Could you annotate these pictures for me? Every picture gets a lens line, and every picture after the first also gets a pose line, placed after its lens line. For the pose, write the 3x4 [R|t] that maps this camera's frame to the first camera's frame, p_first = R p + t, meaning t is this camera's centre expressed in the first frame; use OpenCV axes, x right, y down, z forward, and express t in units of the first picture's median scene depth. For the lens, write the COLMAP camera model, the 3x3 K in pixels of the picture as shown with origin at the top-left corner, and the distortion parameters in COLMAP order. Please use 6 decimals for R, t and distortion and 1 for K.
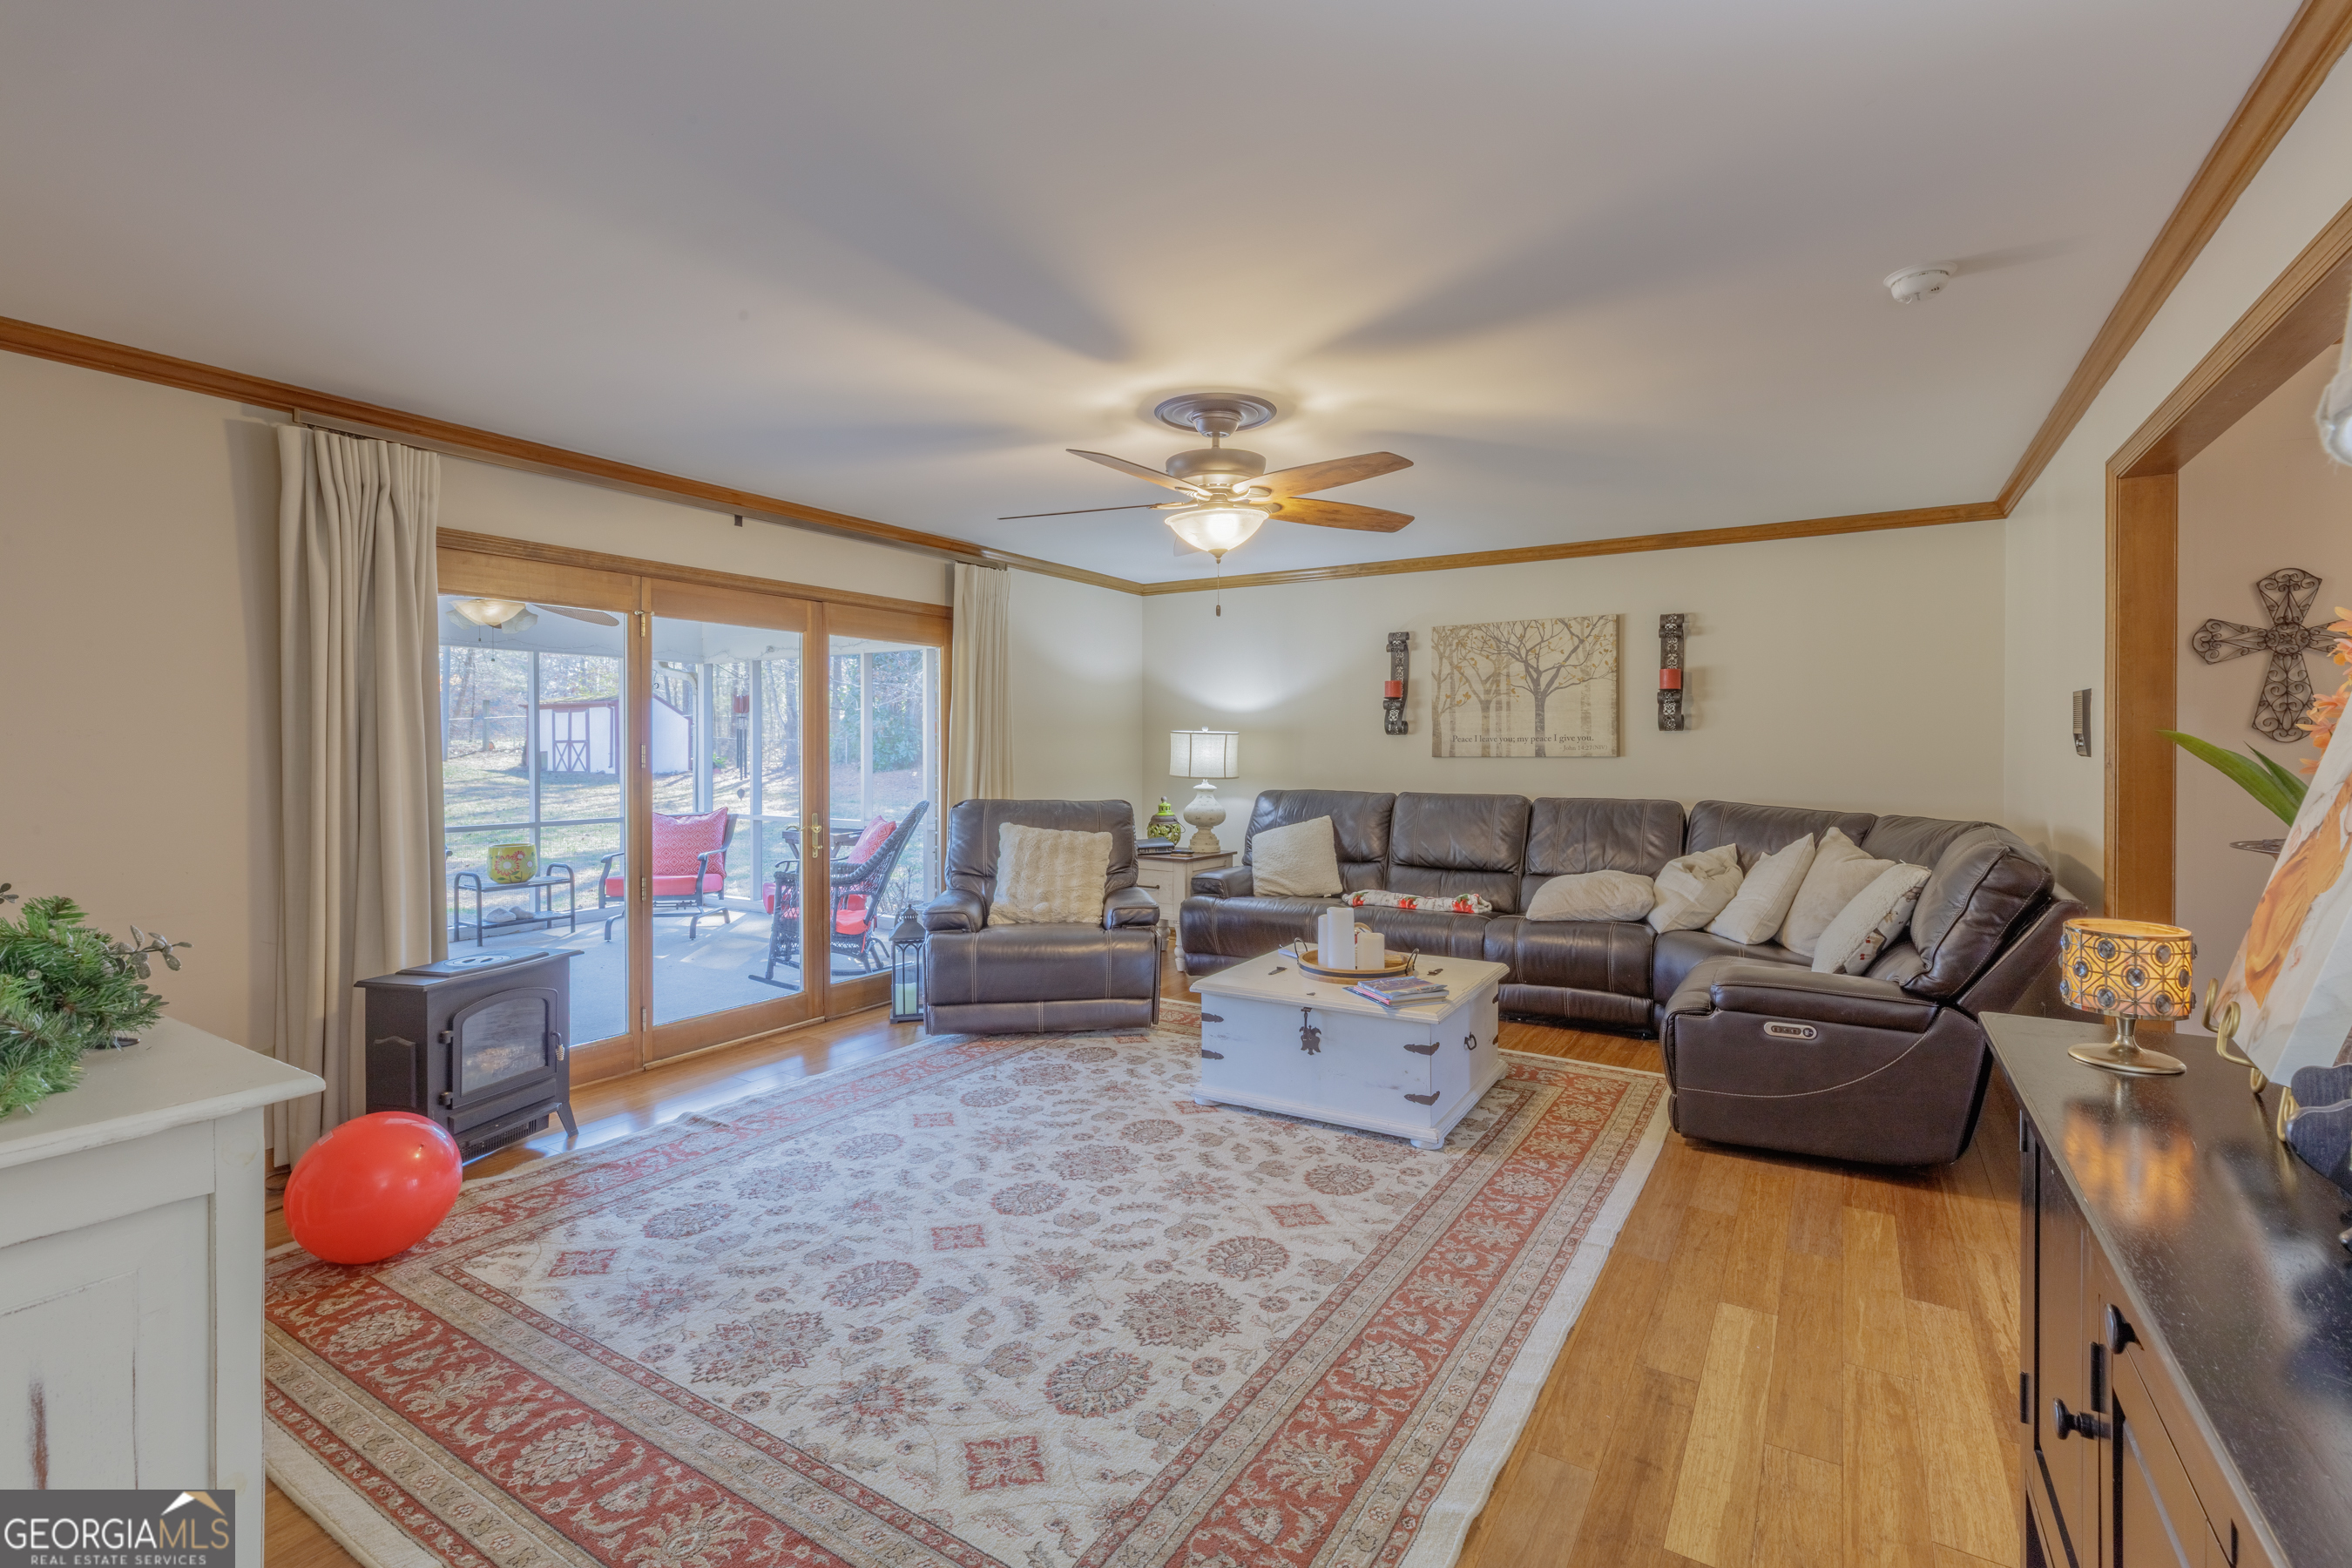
lens RADIAL K [[1065.4, 0, 1197.5], [0, 1065.4, 760.8], [0, 0, 1]] dist [0.003070, -0.000604]
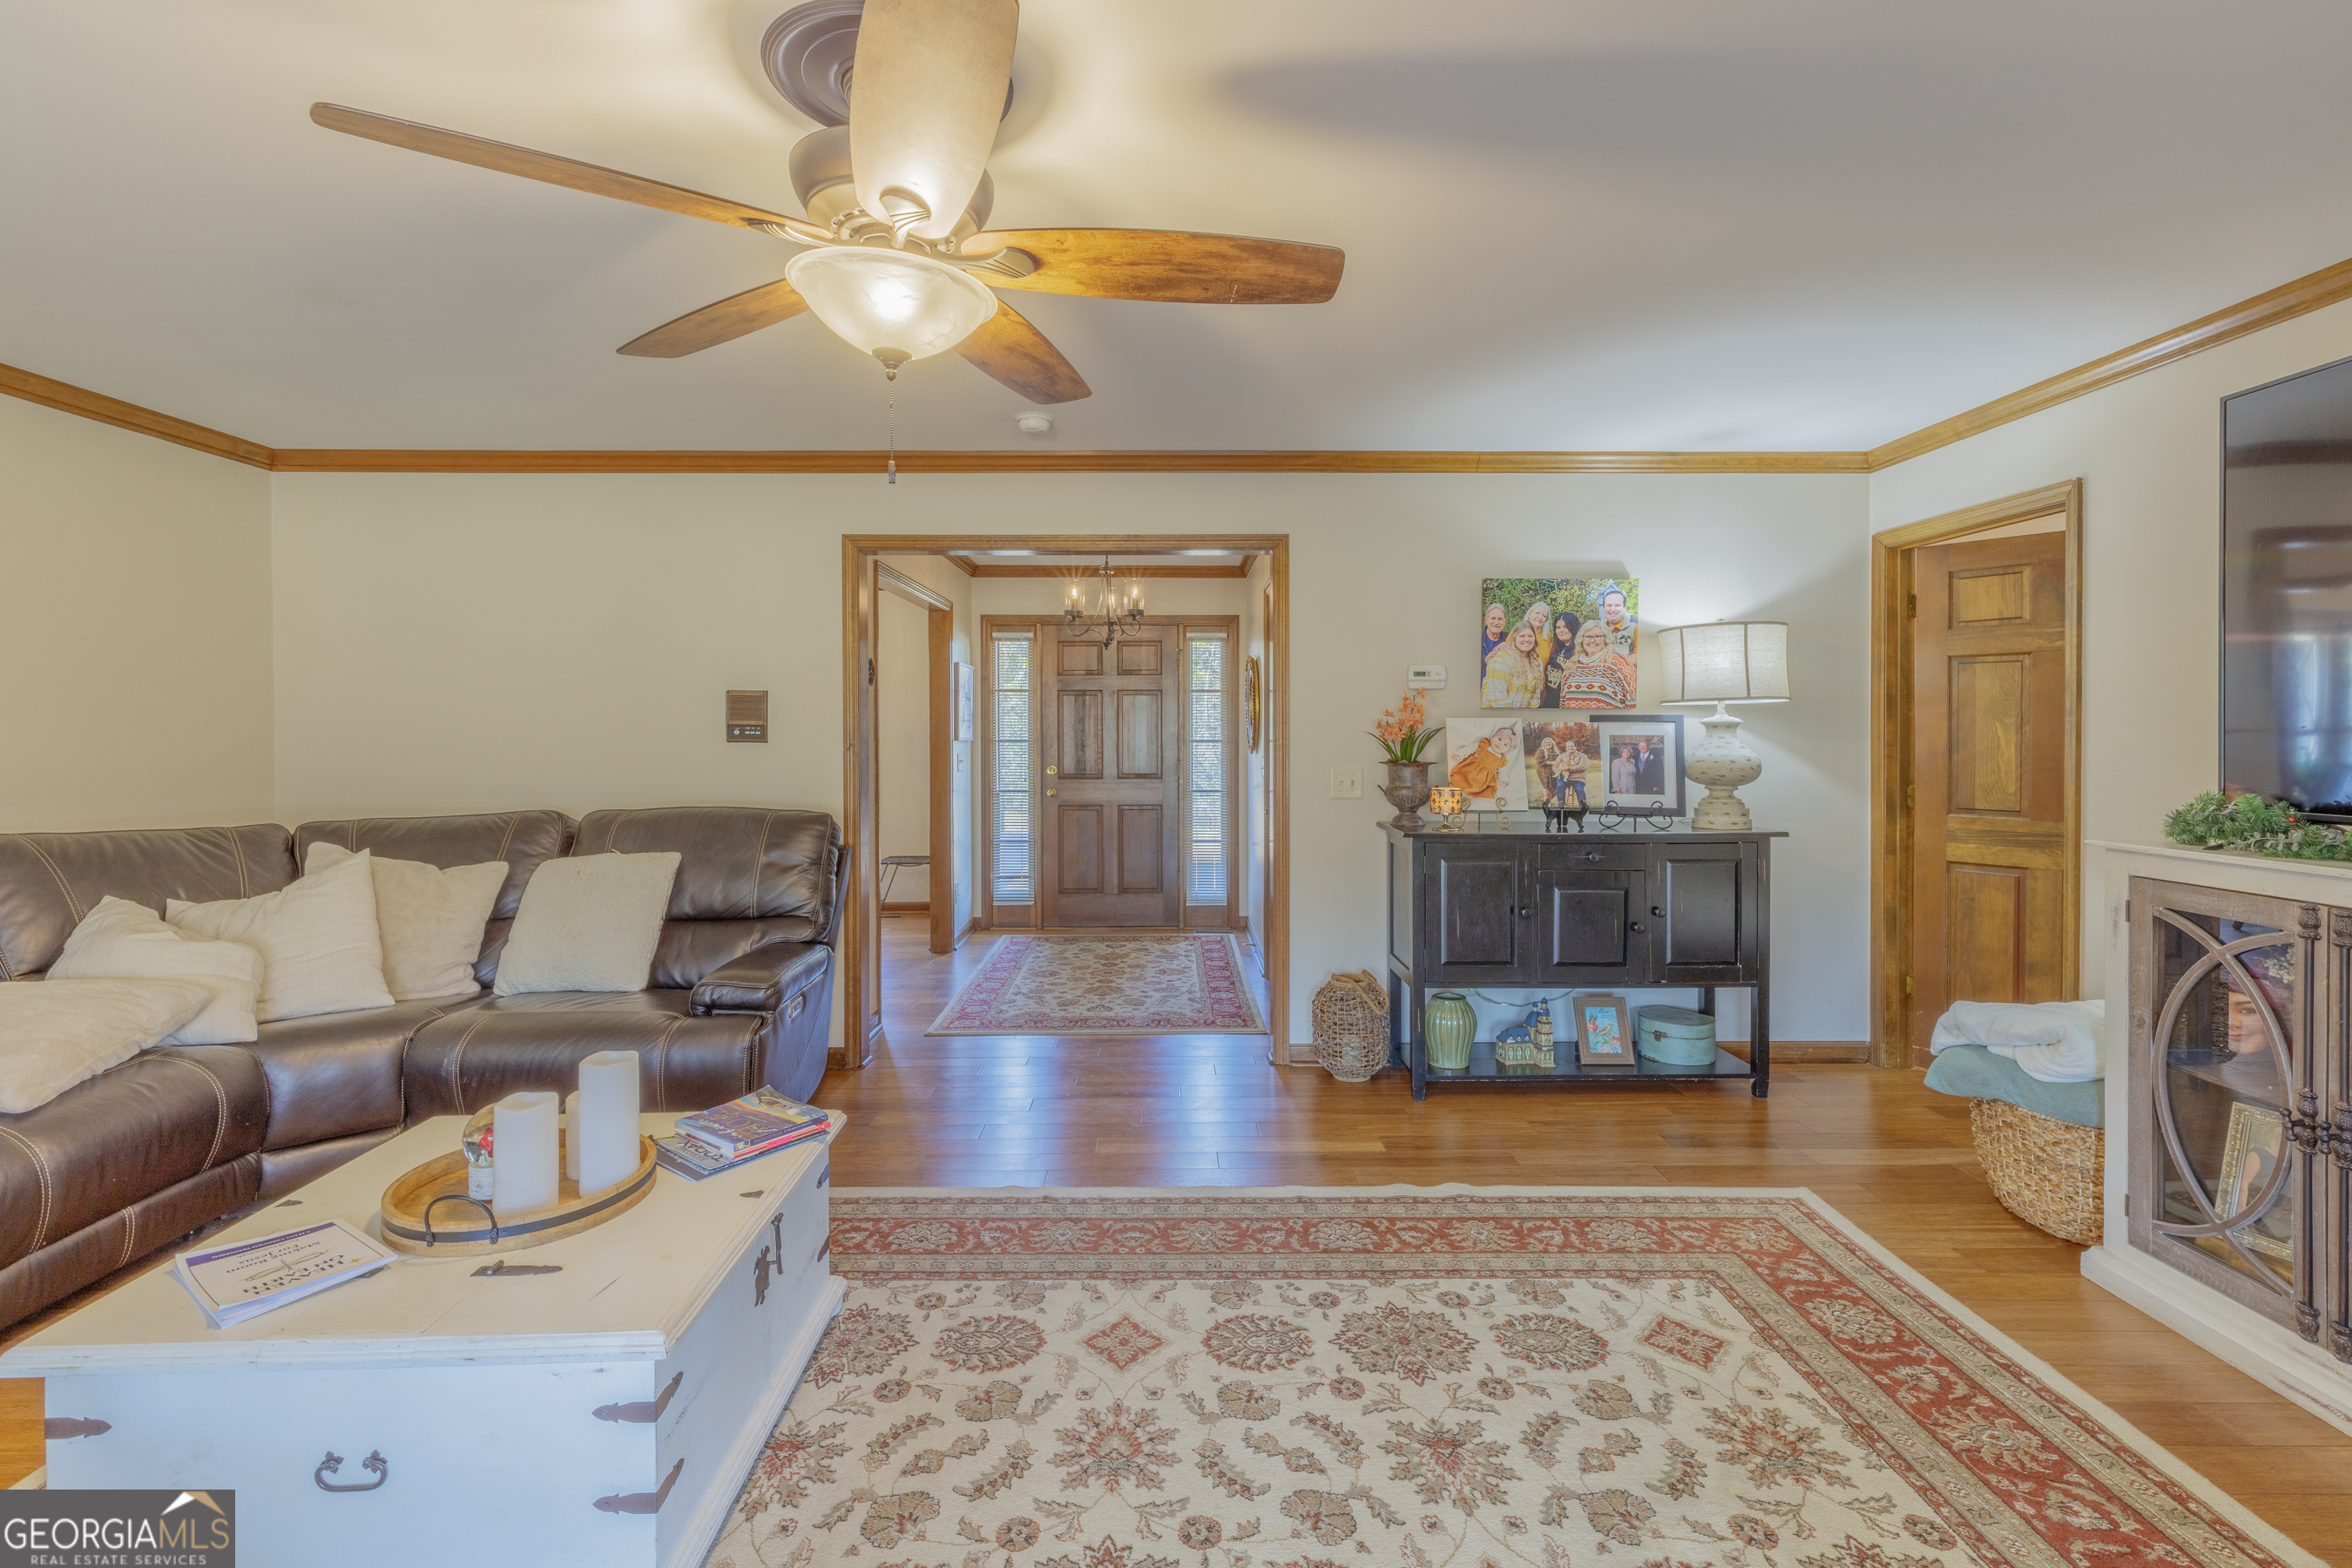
lens RADIAL K [[1065.4, 0, 1161.4], [0, 1065.4, 732.4], [0, 0, 1]] dist [0.003070, -0.000604]
pose [[-0.525339, -0.000416, 0.850893, -0.729731], [0.015093, 0.999838, 0.009807, -0.027918], [-0.850759, 0.017995, -0.525248, 1.739603]]
